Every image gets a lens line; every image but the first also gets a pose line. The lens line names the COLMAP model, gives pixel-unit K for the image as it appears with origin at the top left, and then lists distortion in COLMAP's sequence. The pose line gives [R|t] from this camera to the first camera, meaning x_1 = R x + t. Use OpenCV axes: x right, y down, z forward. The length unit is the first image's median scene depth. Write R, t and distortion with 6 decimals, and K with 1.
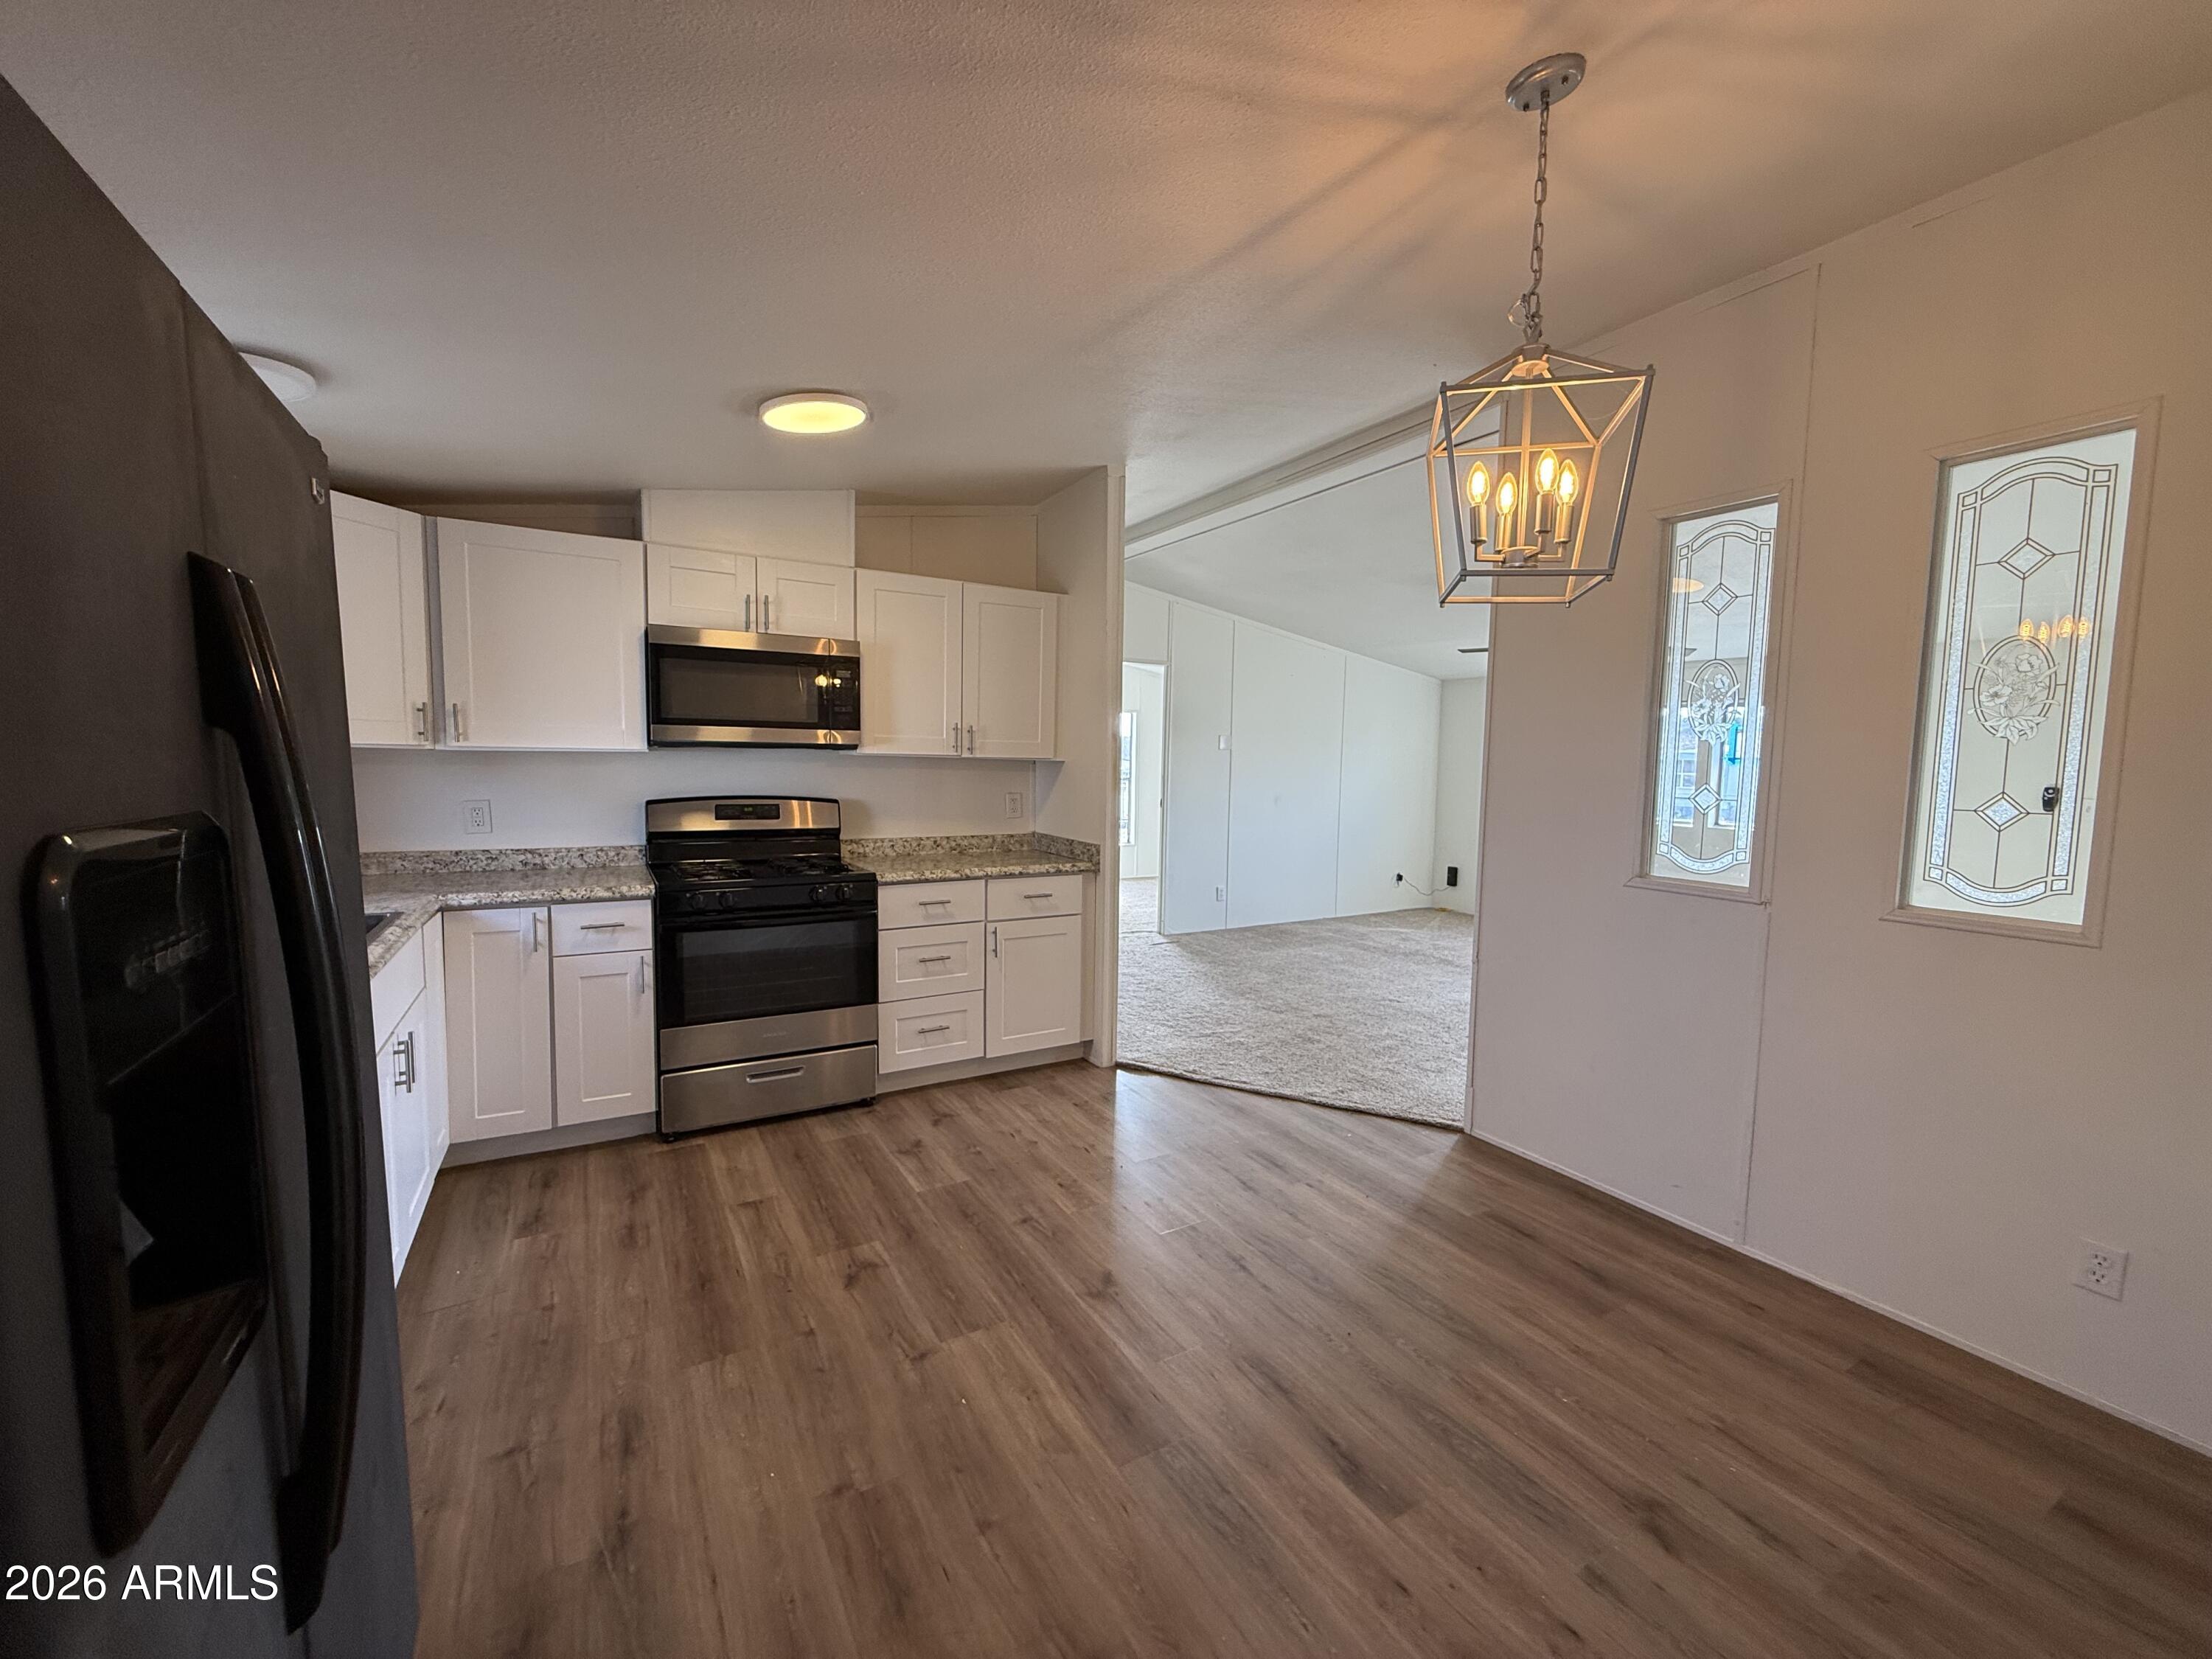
lens RADIAL K [[883.8, 0, 1106.0], [0, 883.8, 829.5], [0, 0, 1]] dist [0.002222, 0.000051]
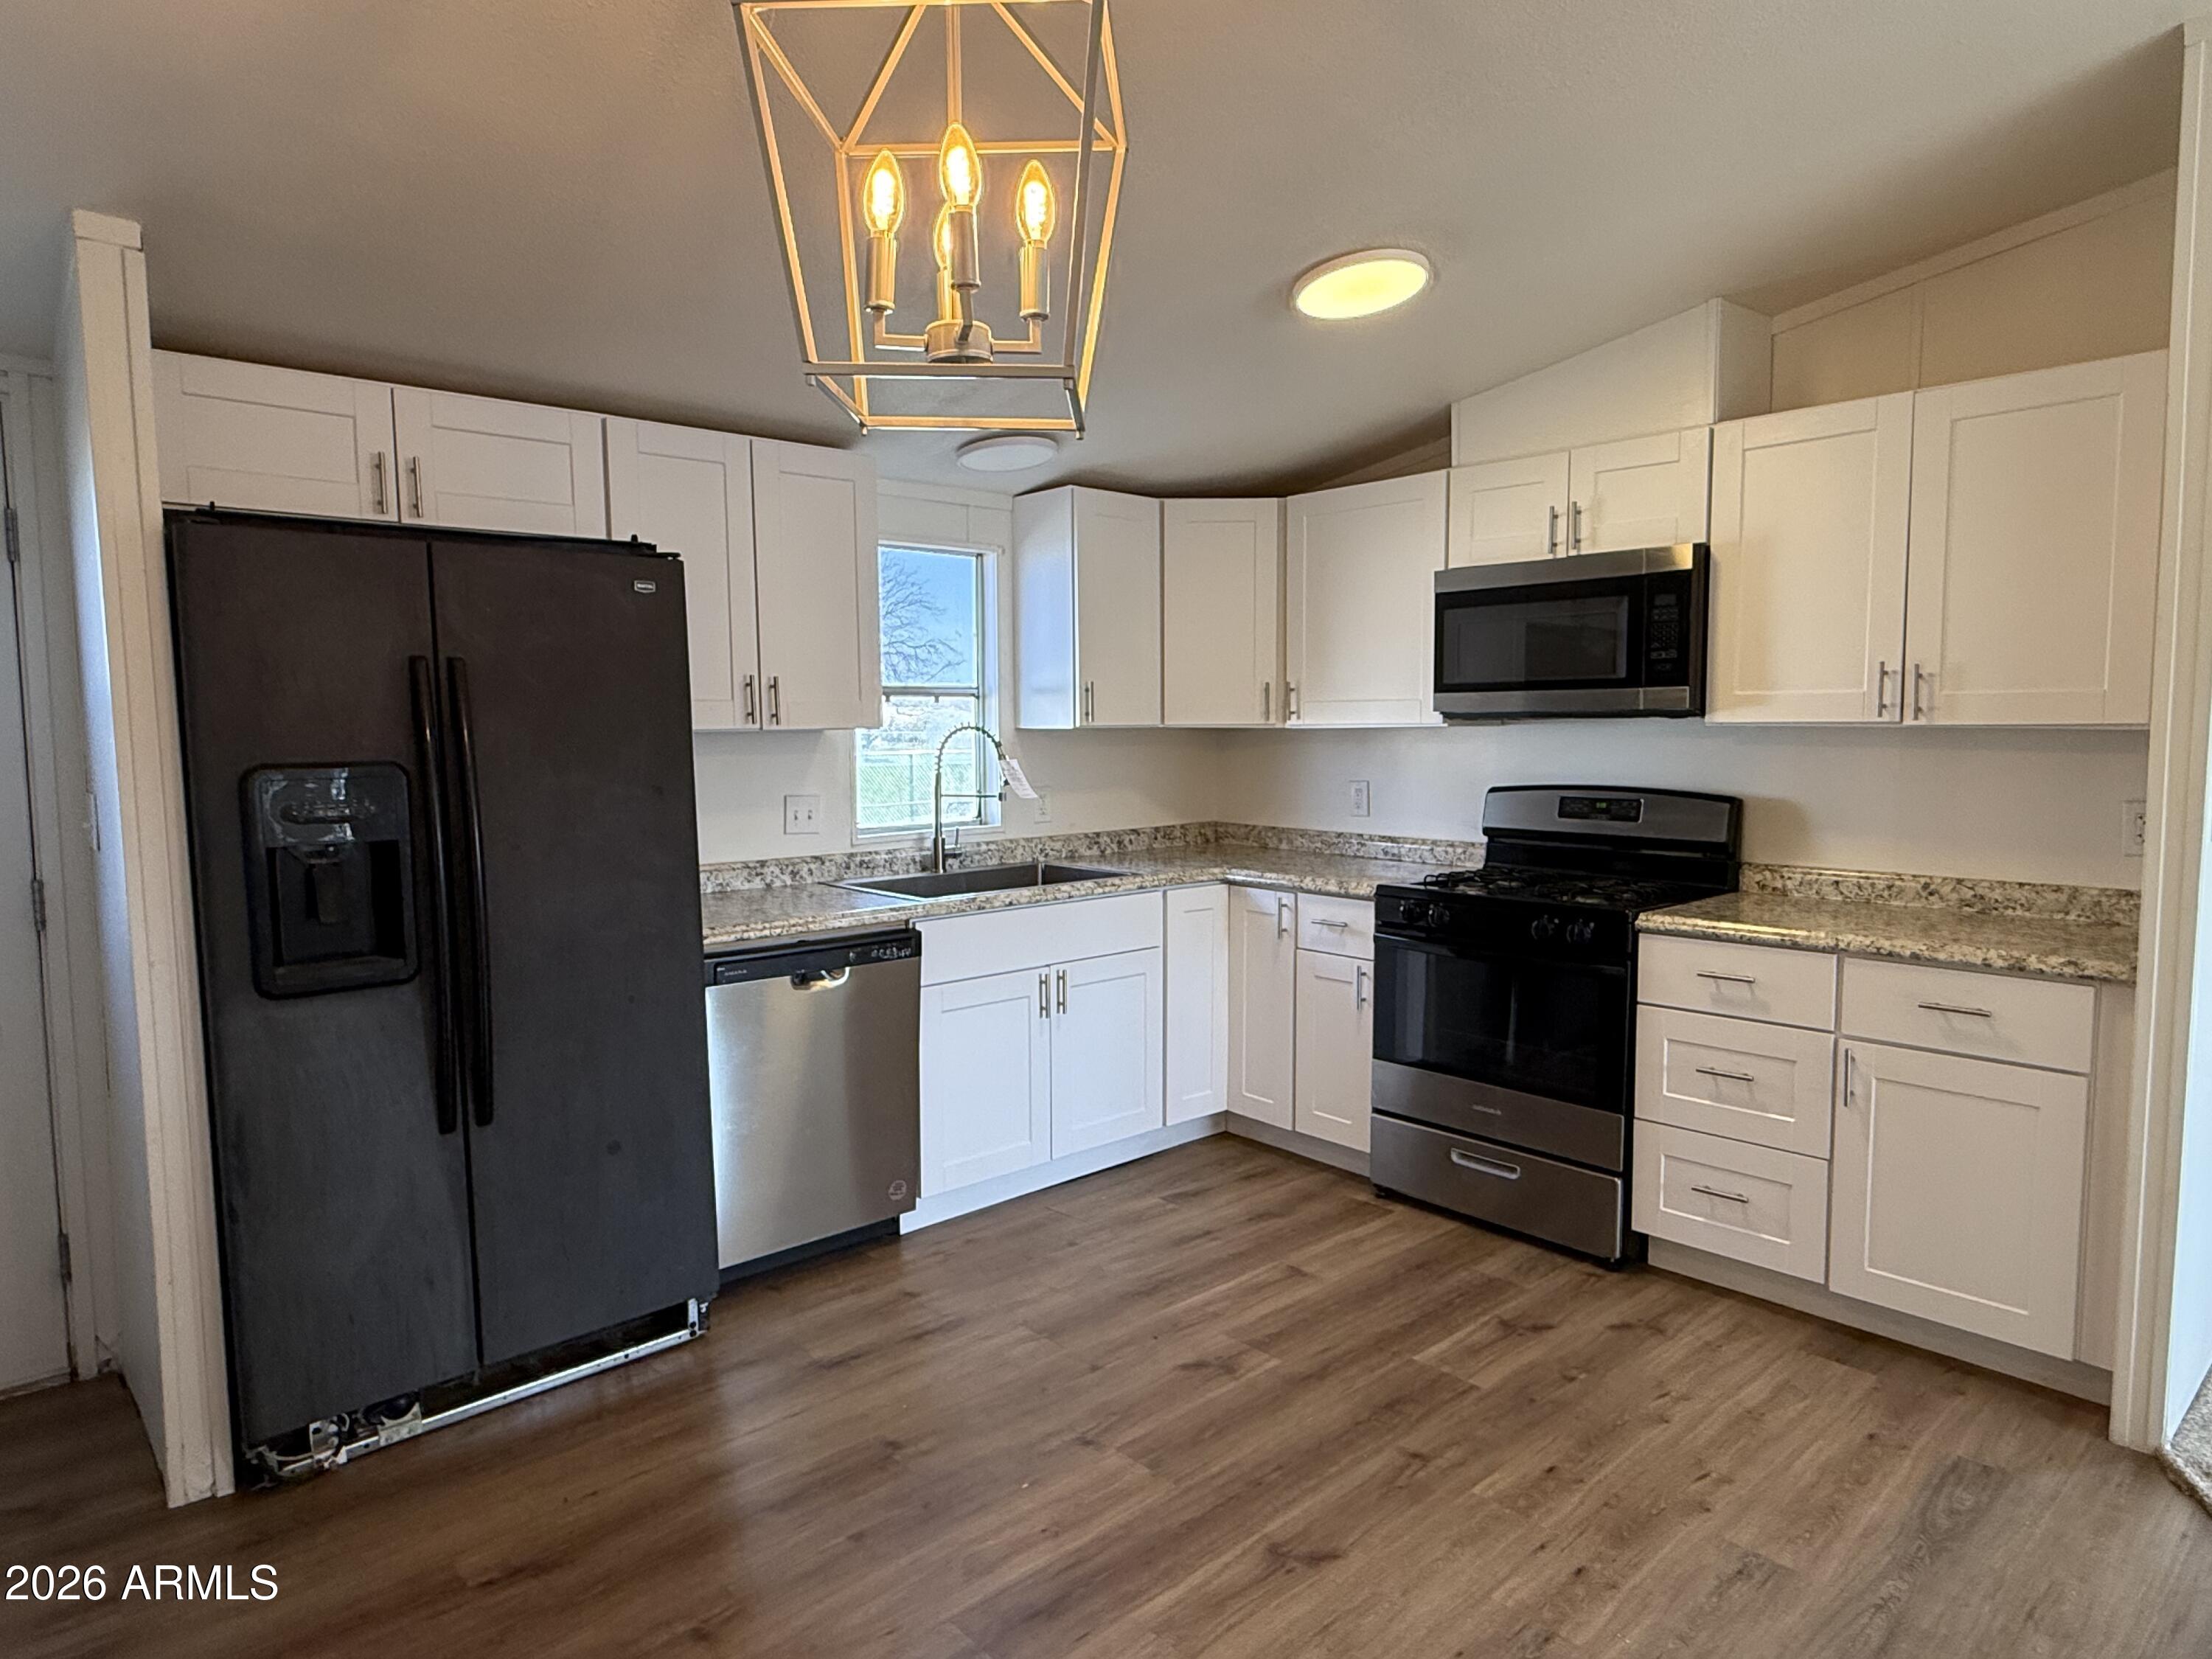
lens RADIAL K [[1316.3, 0, 1103.5], [0, 1316.3, 841.2], [0, 0, 1]] dist [0.000011, -0.000180]
pose [[0.200351, 0.067668, -0.977385, 0.623517], [-0.069472, 0.996082, 0.054722, -0.027853], [0.977258, 0.056937, 0.204267, 0.461807]]
